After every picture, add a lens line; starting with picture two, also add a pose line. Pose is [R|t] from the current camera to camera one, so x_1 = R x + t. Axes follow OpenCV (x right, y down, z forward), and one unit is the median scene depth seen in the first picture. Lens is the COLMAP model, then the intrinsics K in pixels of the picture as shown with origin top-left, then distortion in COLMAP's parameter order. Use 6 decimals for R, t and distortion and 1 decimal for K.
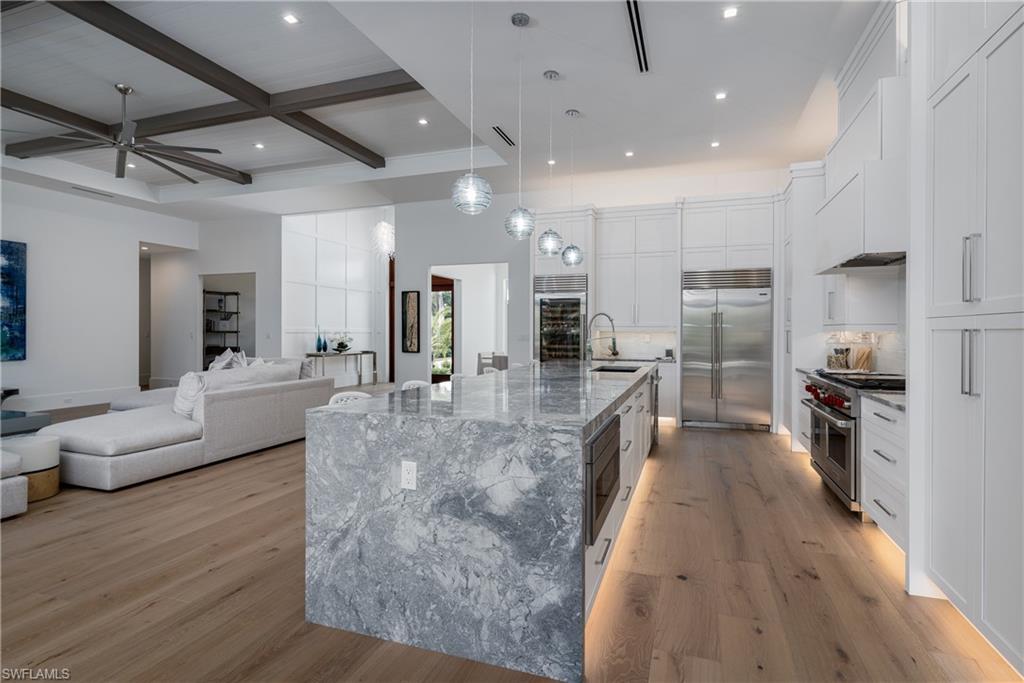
lens RADIAL K [[503.6, 0, 508.6], [0, 503.6, 324.0], [0, 0, 1]] dist [0.001964, 0.000344]
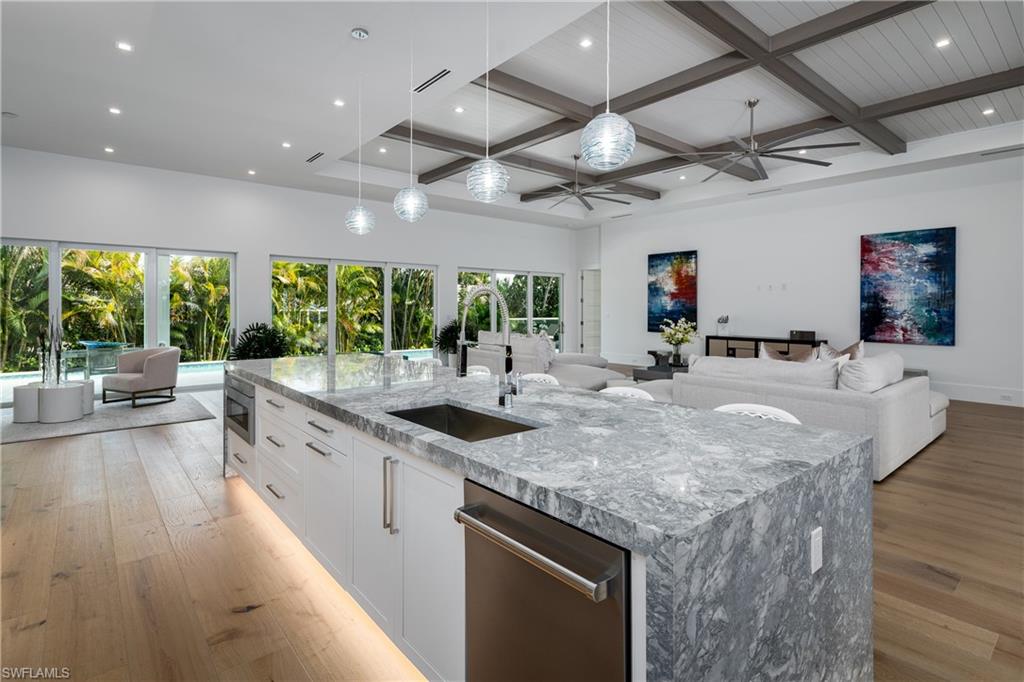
lens RADIAL K [[503.6, 0, 508.6], [0, 503.6, 323.5], [0, 0, 1]] dist [0.001964, 0.000344]
pose [[-0.503250, 0.024090, -0.863805, 0.334050], [0.008561, 0.999701, 0.022892, -0.002297], [0.864098, 0.004125, -0.503306, 0.749684]]
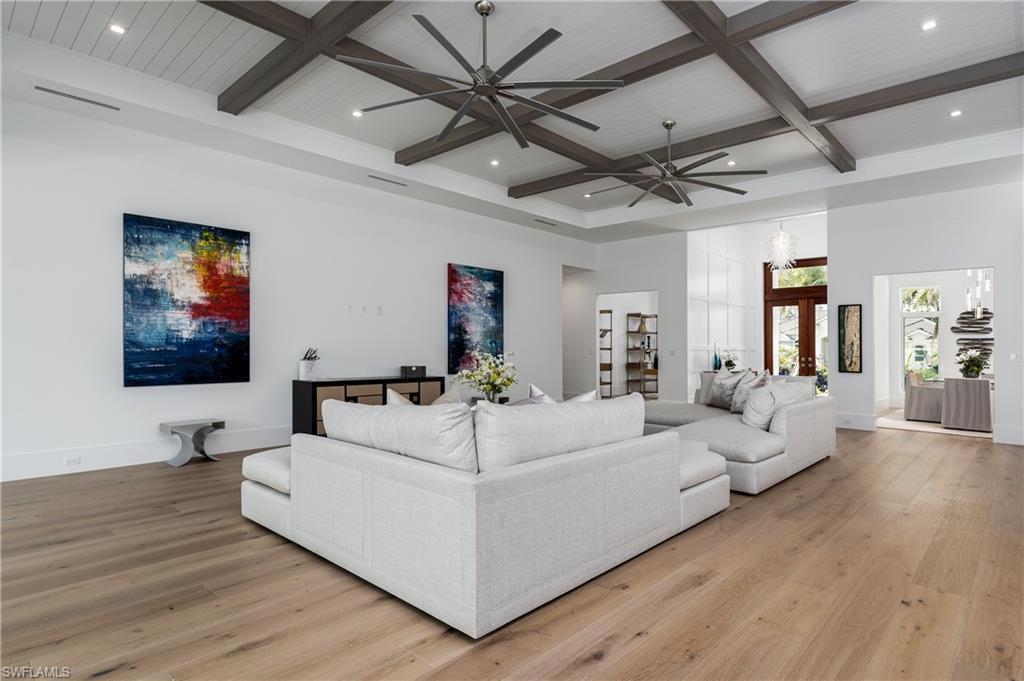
lens RADIAL K [[548.5, 0, 550.2], [0, 548.5, 342.7], [0, 0, 1]] dist [0.000746, -0.000042]
pose [[0.931294, 0.000674, -0.364268, -0.402760], [0.000354, 0.999996, 0.002754, 0.000060], [0.364269, -0.002694, 0.931290, -0.136180]]
